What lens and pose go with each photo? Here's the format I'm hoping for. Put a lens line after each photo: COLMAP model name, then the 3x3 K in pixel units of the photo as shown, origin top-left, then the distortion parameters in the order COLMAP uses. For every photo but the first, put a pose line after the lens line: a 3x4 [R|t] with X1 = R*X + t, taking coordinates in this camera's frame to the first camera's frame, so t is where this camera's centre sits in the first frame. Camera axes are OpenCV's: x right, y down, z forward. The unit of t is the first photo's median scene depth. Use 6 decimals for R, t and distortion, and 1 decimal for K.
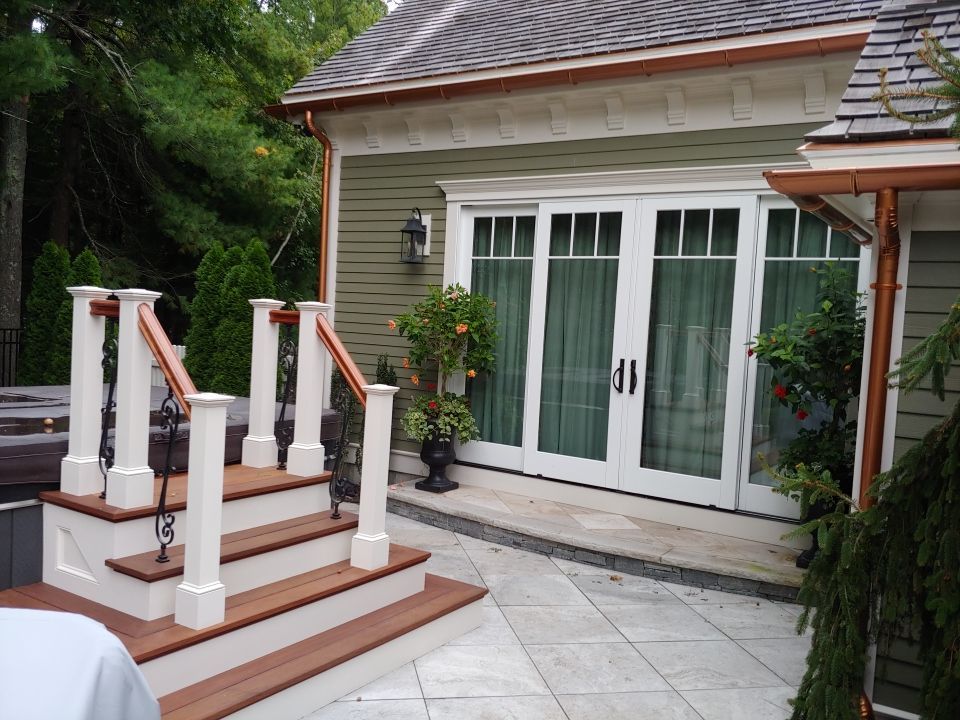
lens RADIAL K [[835.4, 0, 480.0], [0, 835.4, 360.0], [0, 0, 1]] dist [0.008358, -0.003378]
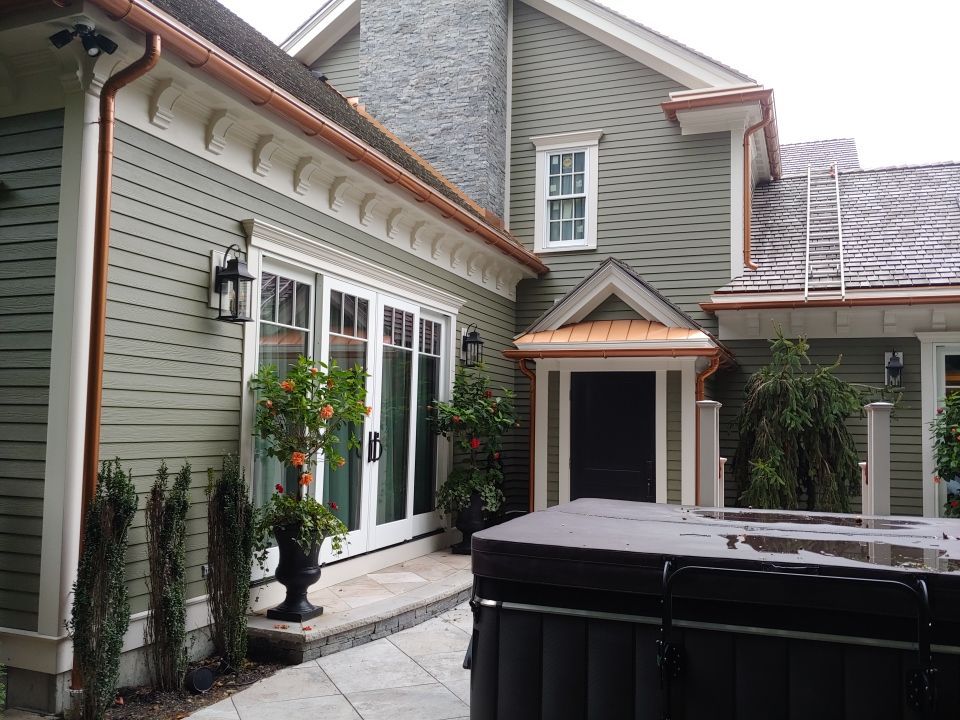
lens RADIAL K [[842.0, 0, 484.5], [0, 842.0, 365.8], [0, 0, 1]] dist [0.000996, -0.014659]
pose [[-0.206659, 0.002599, 0.978410, -0.947580], [0.020764, 0.999783, 0.001730, -0.086514], [-0.978193, 0.020673, -0.206668, 1.079122]]
